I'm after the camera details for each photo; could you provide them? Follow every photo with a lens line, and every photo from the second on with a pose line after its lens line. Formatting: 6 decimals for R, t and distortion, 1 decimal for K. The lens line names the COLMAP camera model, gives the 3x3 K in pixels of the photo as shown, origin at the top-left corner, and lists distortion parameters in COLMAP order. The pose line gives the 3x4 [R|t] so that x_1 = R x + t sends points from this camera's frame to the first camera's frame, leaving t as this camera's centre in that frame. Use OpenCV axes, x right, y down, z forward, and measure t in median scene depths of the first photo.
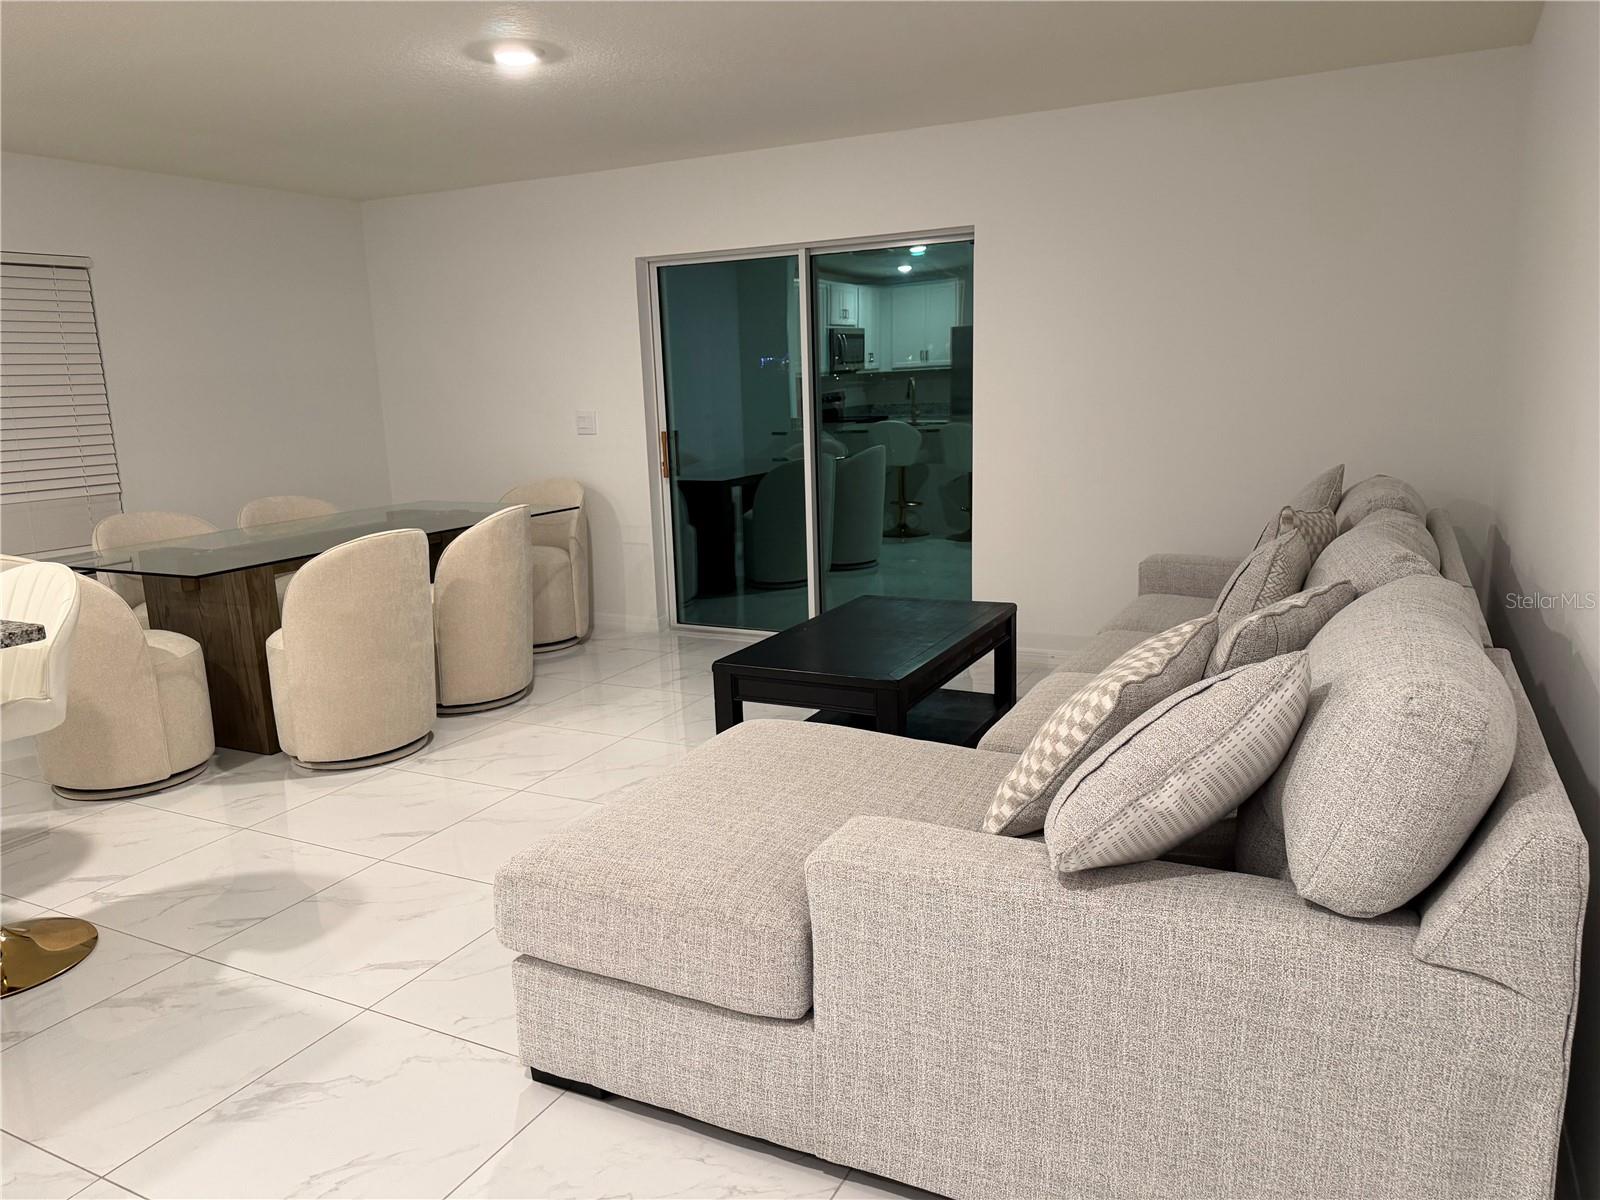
lens RADIAL K [[1124.9, 0, 798.9], [0, 1124.9, 602.5], [0, 0, 1]] dist [0.062614, -0.075323]
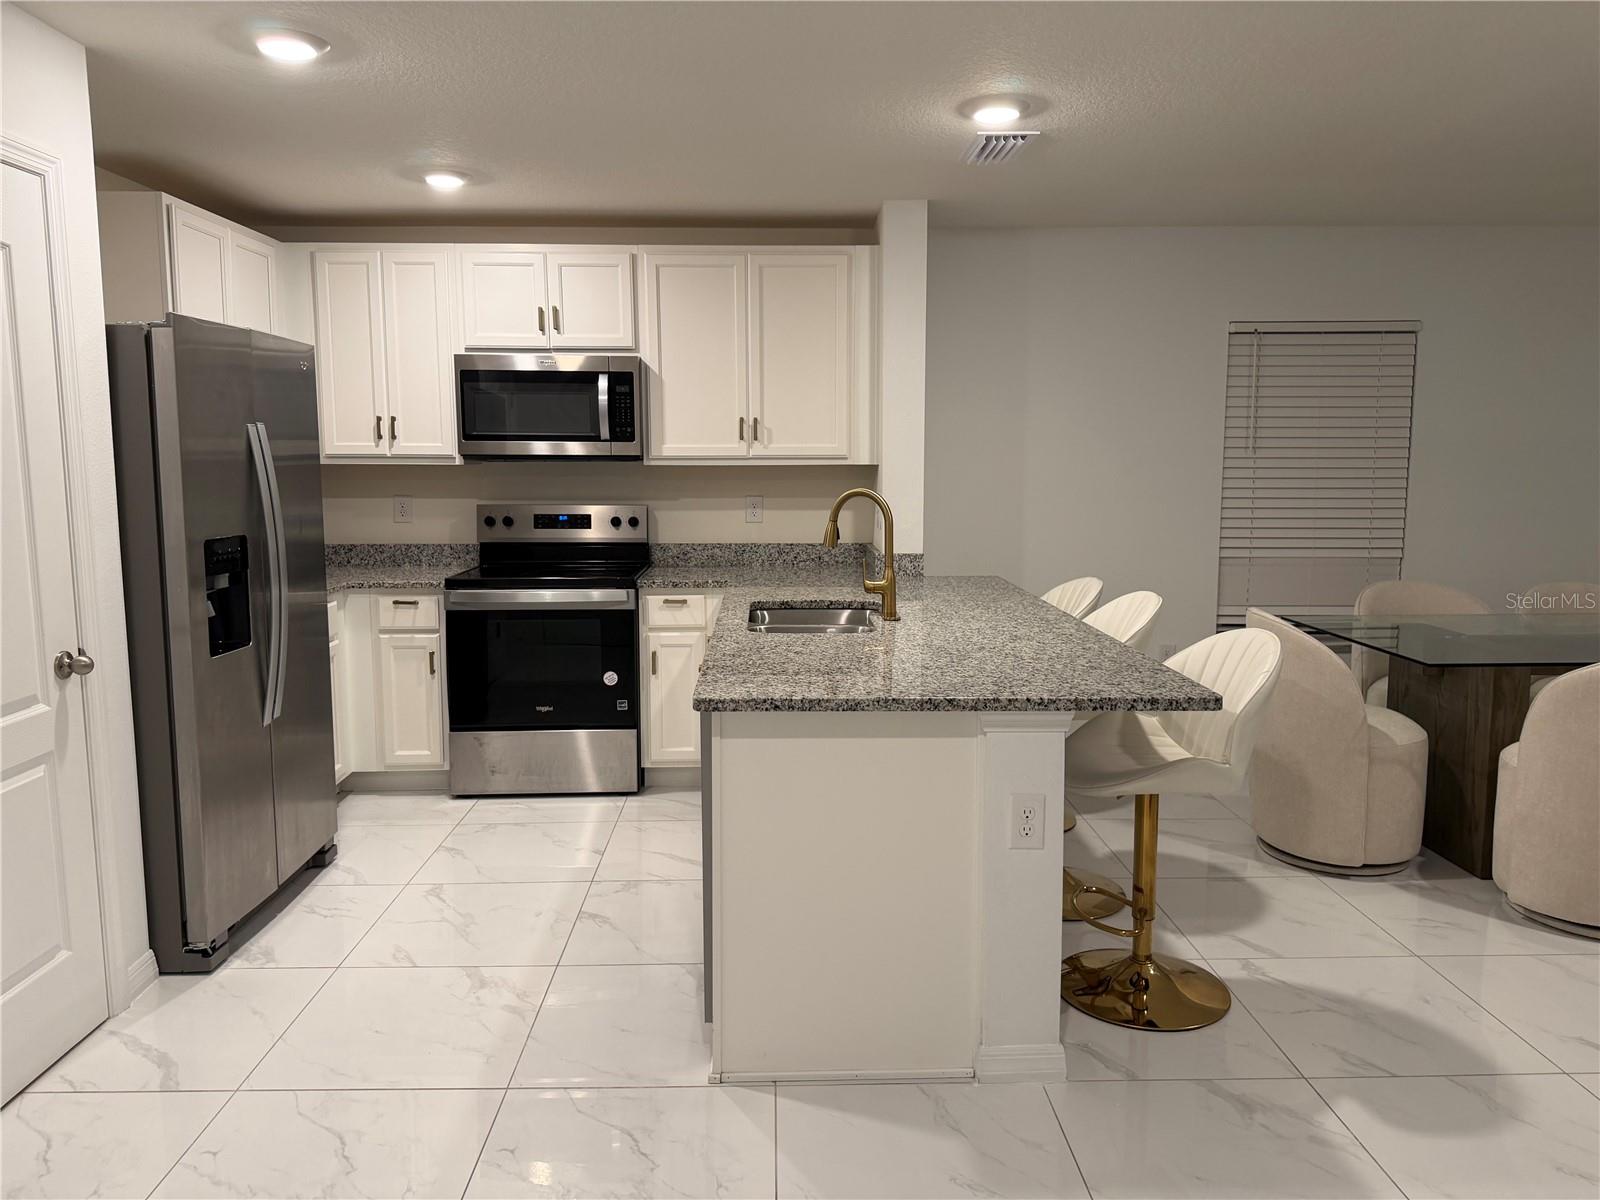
lens RADIAL K [[1124.9, 0, 801.5], [0, 1124.9, 587.6], [0, 0, 1]] dist [0.062614, -0.075323]
pose [[0.478221, 0.139187, -0.867140, 0.011277], [-0.187634, 0.980757, 0.053945, -0.041562], [0.857962, 0.136908, 0.495135, 0.119930]]
